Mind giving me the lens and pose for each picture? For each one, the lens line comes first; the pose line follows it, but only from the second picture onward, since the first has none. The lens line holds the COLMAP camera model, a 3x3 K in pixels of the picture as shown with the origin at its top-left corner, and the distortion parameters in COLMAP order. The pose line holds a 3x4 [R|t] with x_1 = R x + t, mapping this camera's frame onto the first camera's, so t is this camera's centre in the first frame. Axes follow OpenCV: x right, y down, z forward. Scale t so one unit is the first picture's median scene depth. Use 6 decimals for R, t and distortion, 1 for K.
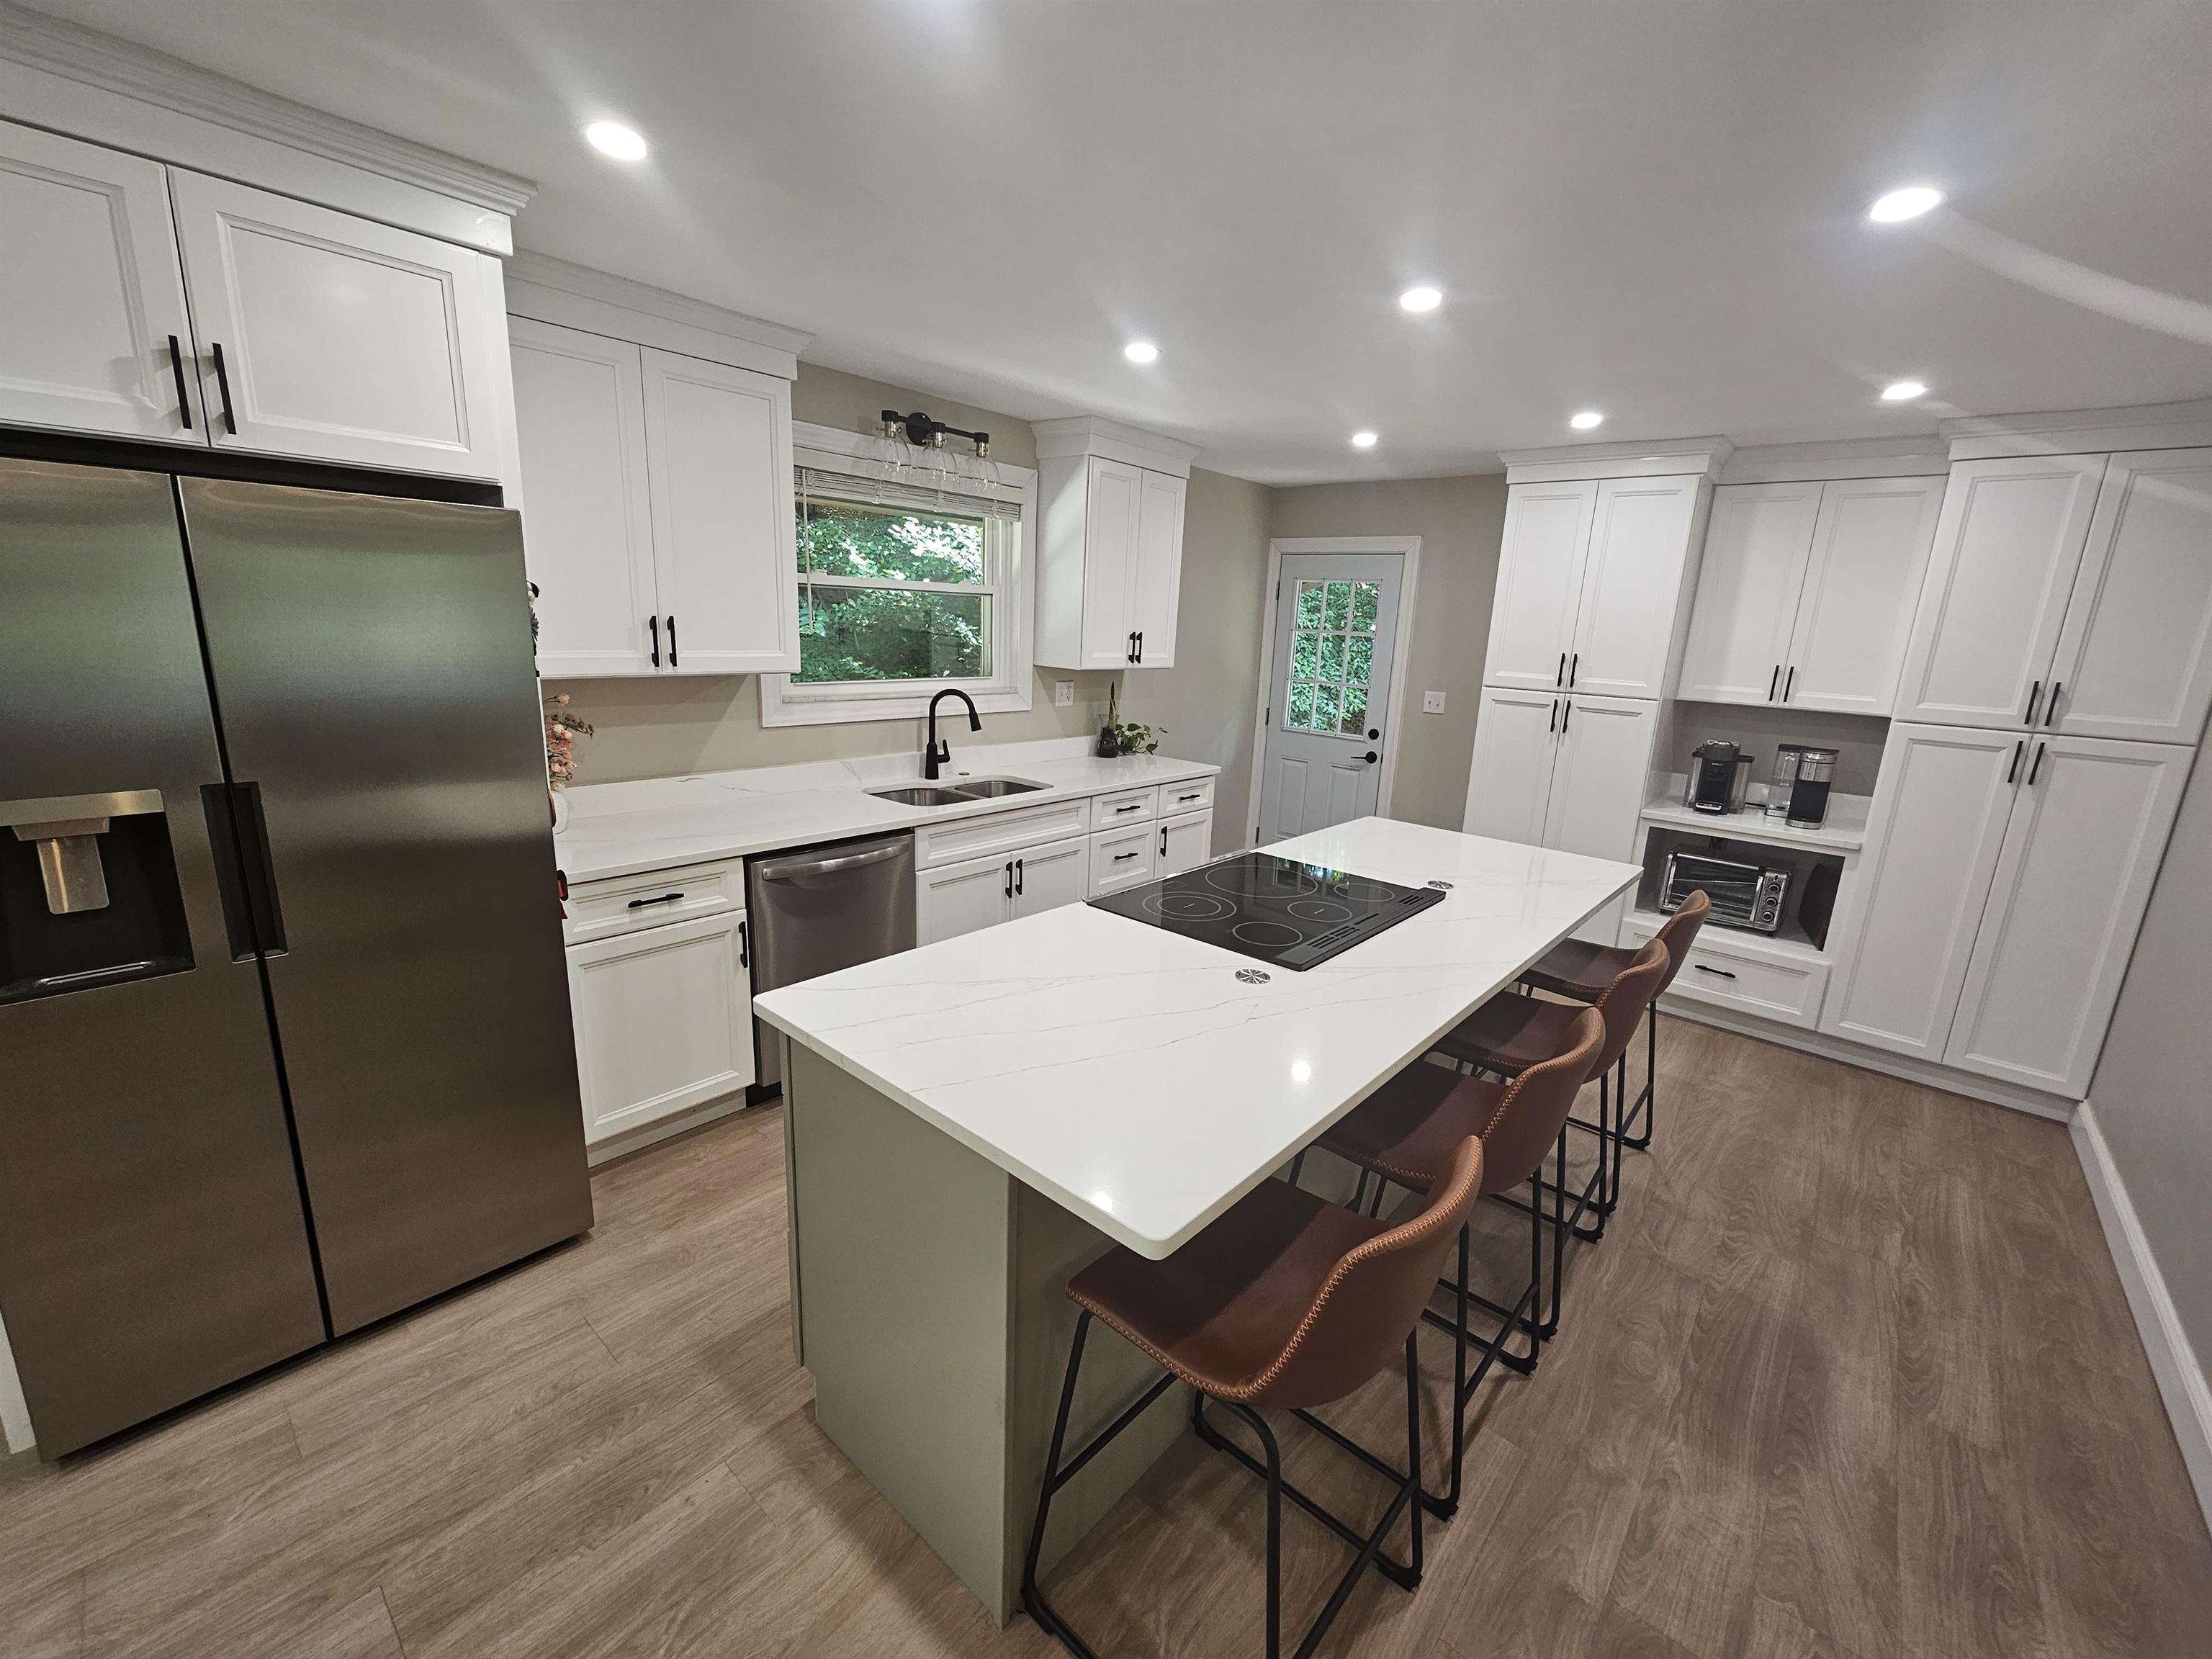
lens RADIAL K [[908.2, 0, 1123.9], [0, 908.2, 832.7], [0, 0, 1]] dist [0.002067, 0.000990]
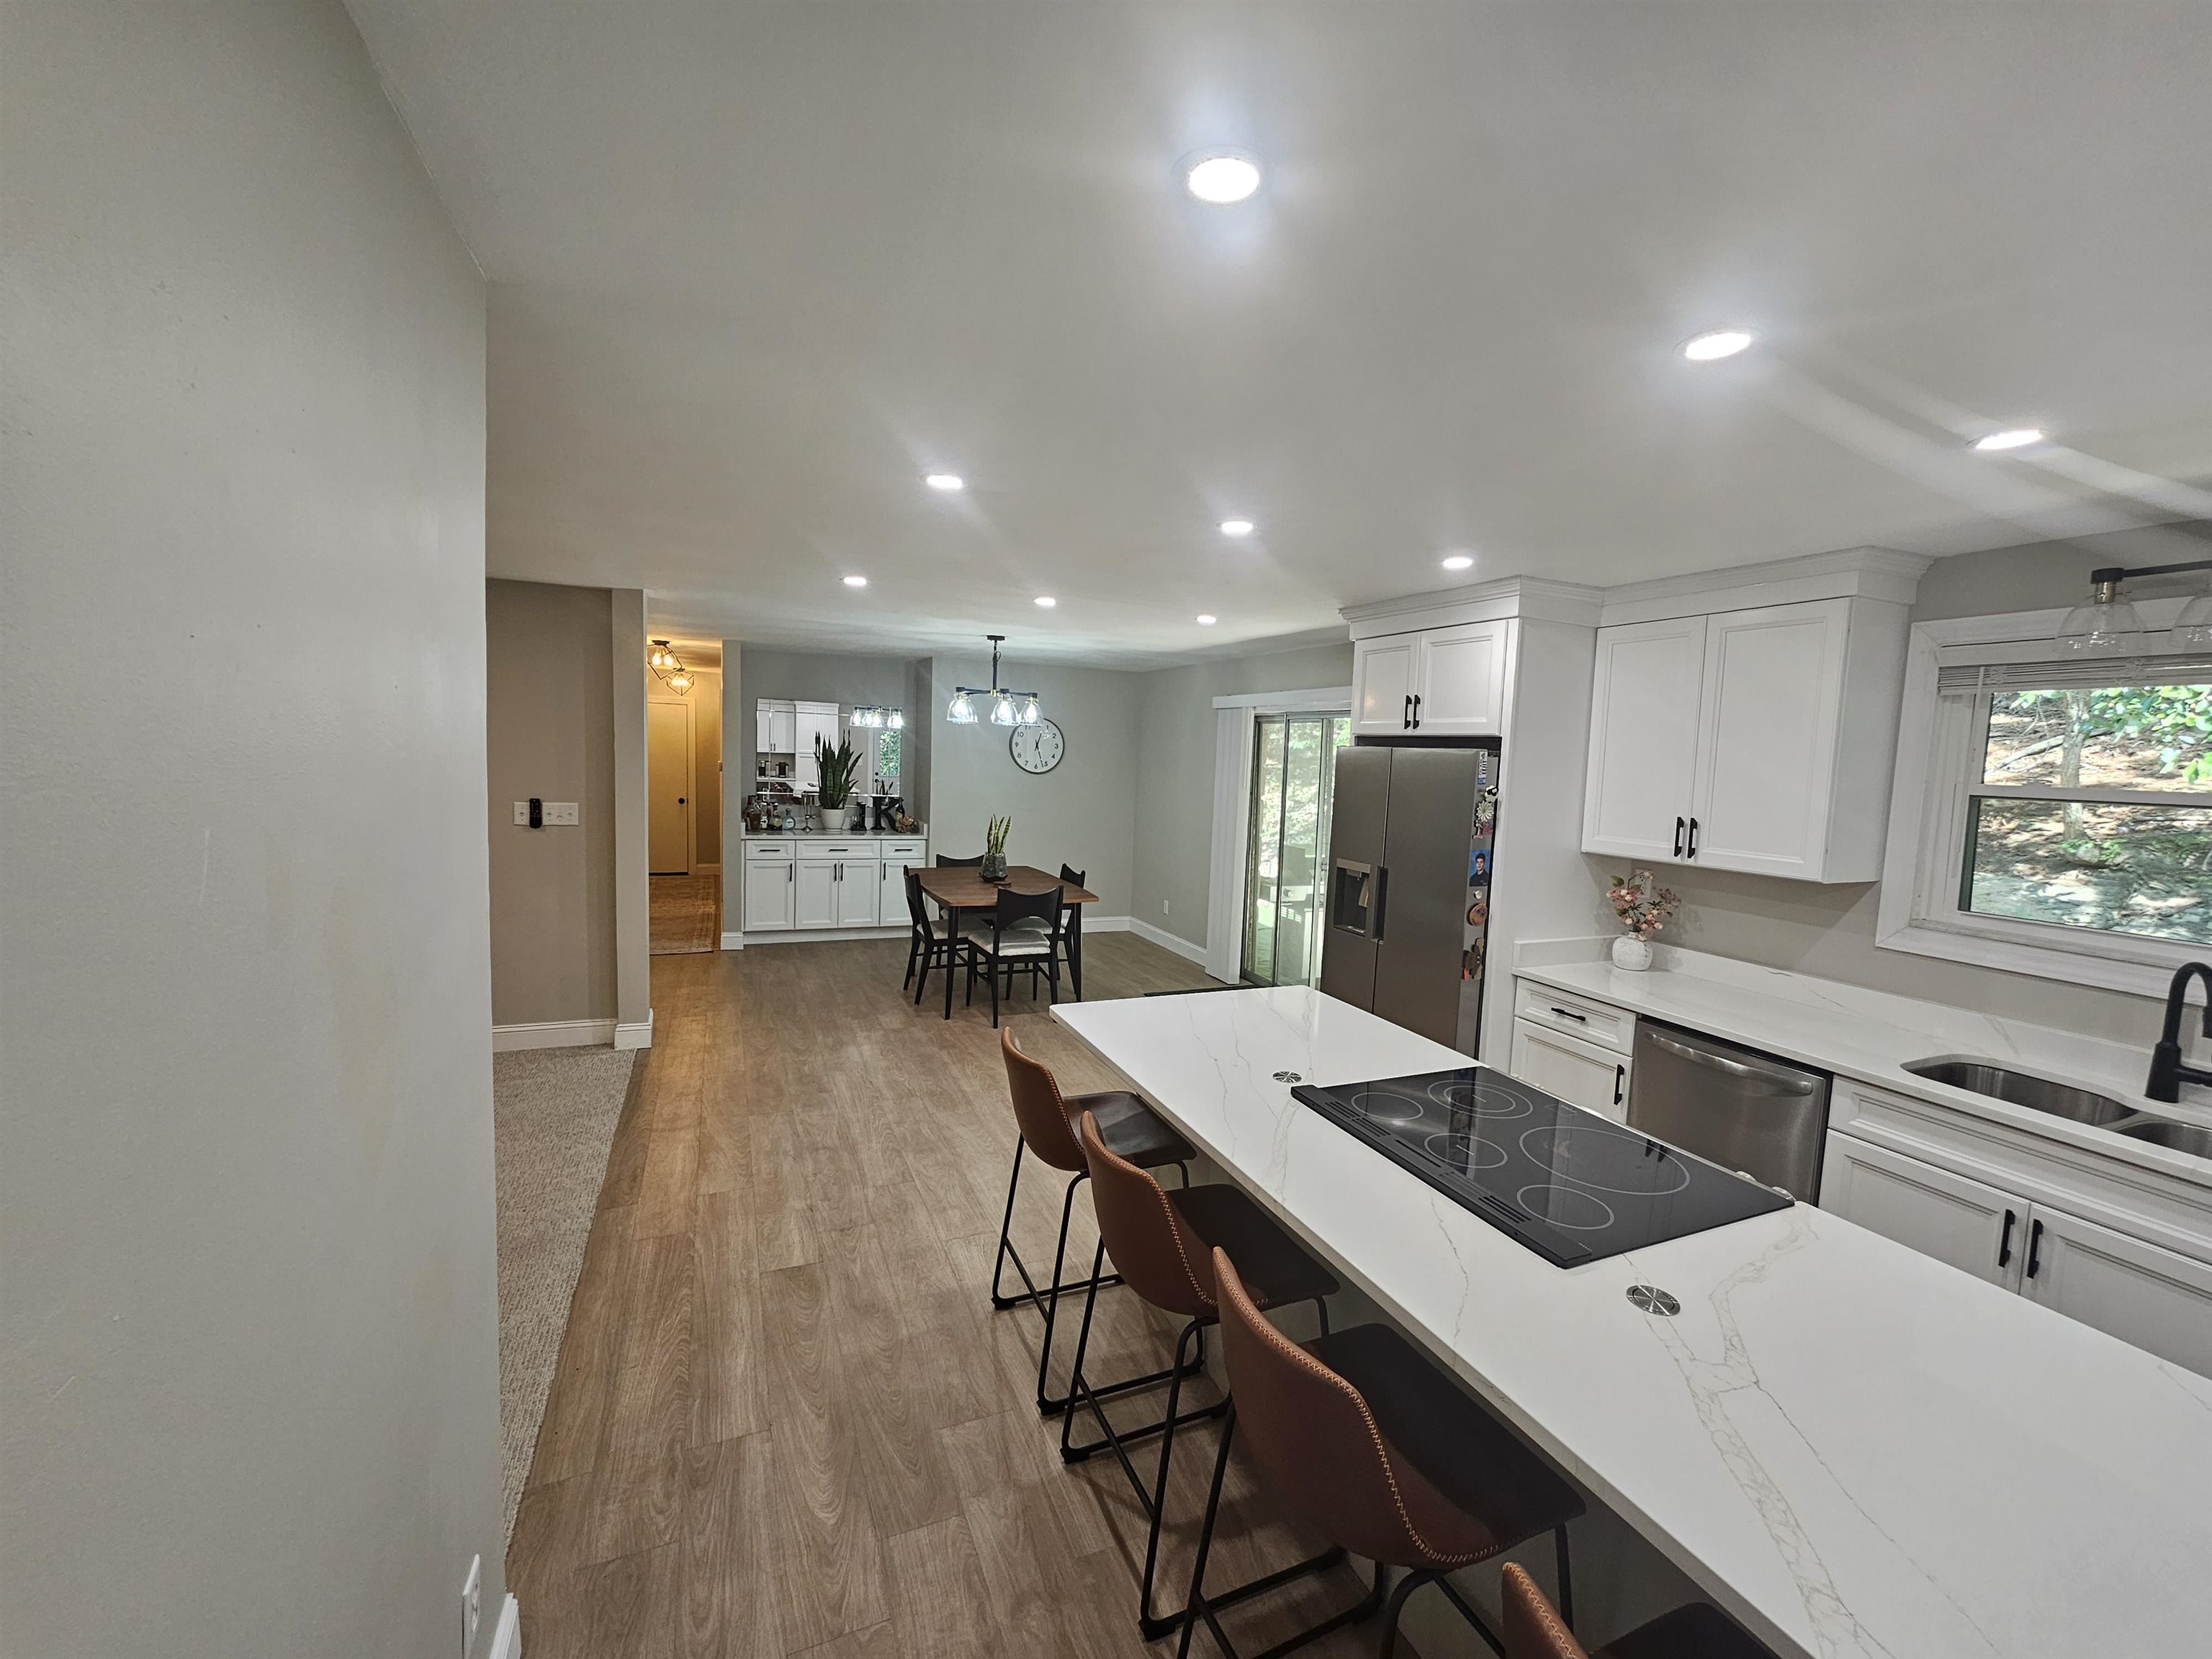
lens RADIAL K [[908.2, 0, 1118.9], [0, 908.2, 828.4], [0, 0, 1]] dist [0.002067, 0.000990]
pose [[-0.437055, 0.009073, -0.899389, 0.942173], [-0.269865, 0.952556, 0.140750, -0.189022], [0.857995, 0.304229, -0.413871, 0.850397]]
